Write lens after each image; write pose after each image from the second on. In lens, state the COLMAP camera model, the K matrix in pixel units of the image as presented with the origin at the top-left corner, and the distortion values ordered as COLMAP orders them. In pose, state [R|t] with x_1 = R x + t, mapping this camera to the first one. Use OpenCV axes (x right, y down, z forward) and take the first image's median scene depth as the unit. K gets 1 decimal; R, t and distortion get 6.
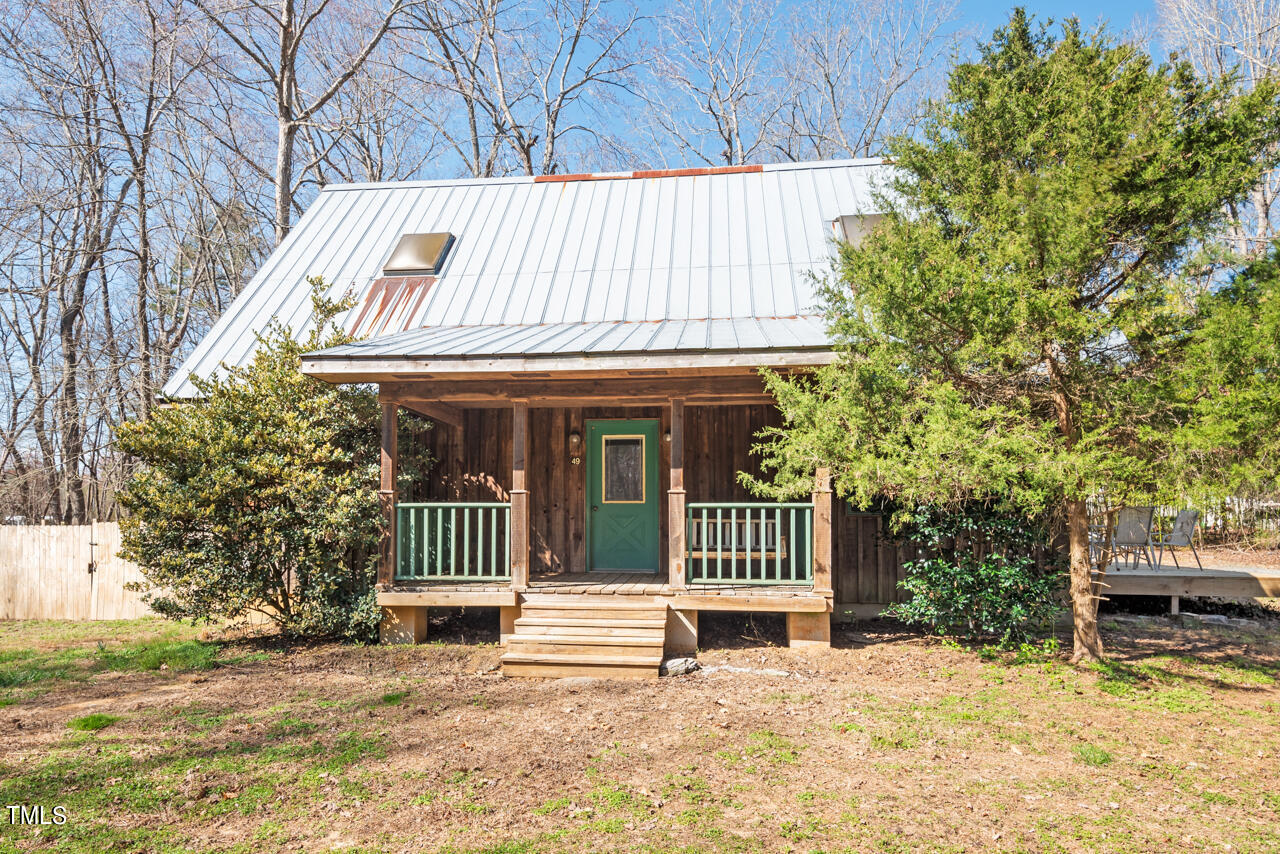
lens RADIAL K [[815.6, 0, 606.9], [0, 815.6, 498.1], [0, 0, 1]] dist [0.040515, -0.023090]
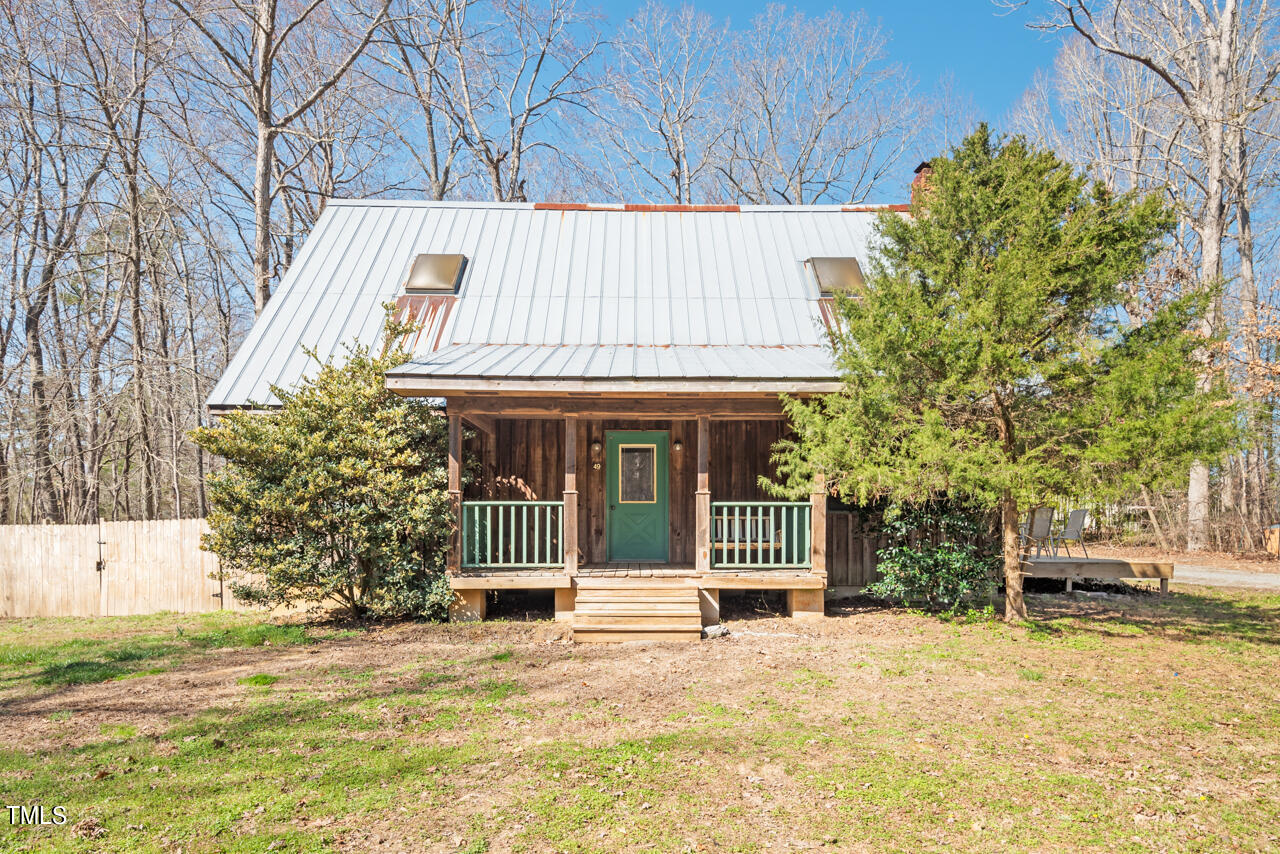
lens RADIAL K [[805.4, 0, 645.0], [0, 805.4, 533.5], [0, 0, 1]] dist [0.039372, -0.021205]
pose [[0.990590, -0.002558, 0.136840, -0.162547], [-0.002565, 0.999303, 0.037250, 0.008434], [-0.136839, -0.037251, 0.989893, -0.178417]]
